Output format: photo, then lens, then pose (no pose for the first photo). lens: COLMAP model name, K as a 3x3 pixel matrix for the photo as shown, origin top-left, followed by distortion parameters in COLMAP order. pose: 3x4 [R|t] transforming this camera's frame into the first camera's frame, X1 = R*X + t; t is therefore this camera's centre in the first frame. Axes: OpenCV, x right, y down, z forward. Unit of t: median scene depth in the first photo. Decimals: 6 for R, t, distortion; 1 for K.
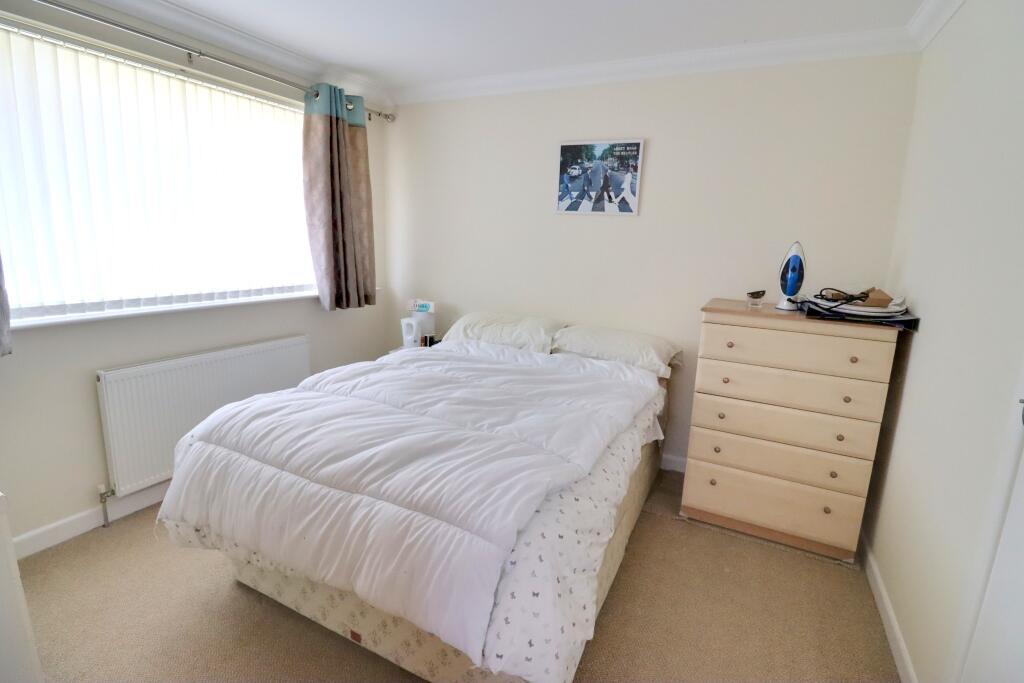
lens RADIAL K [[476.1, 0, 510.7], [0, 476.1, 332.5], [0, 0, 1]] dist [-0.002009, -0.012060]
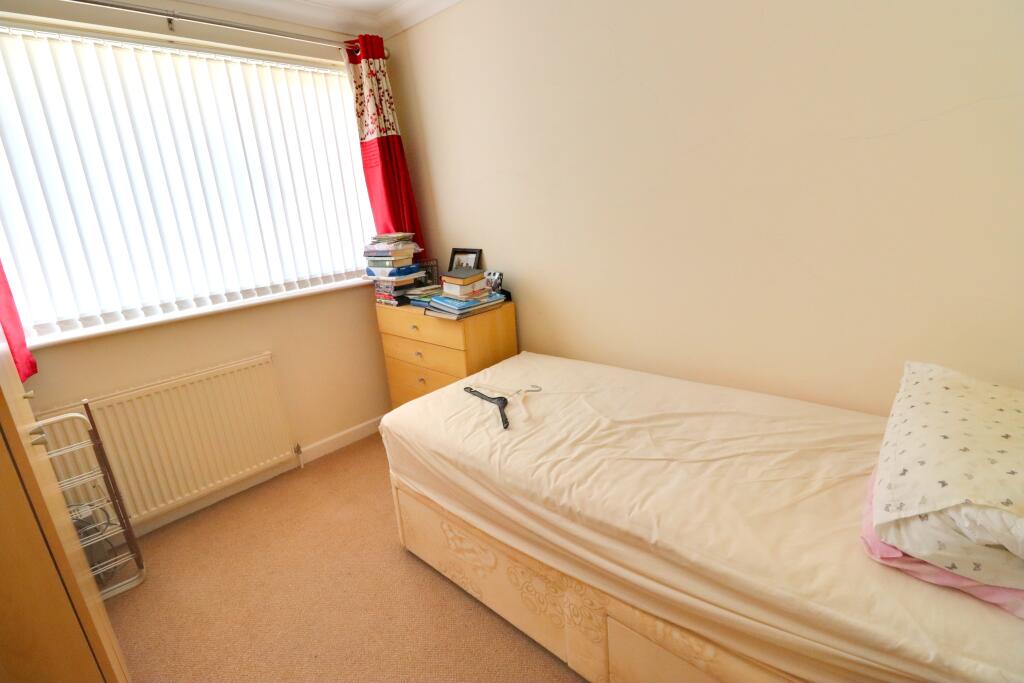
lens RADIAL K [[480.0, 0, 517.7], [0, 480.0, 331.9], [0, 0, 1]] dist [0.000680, -0.008552]
pose [[0.959077, -0.034816, -0.280998, 0.111815], [0.057934, 0.995545, 0.074386, -0.034307], [0.277156, -0.087622, 0.956821, 0.206796]]
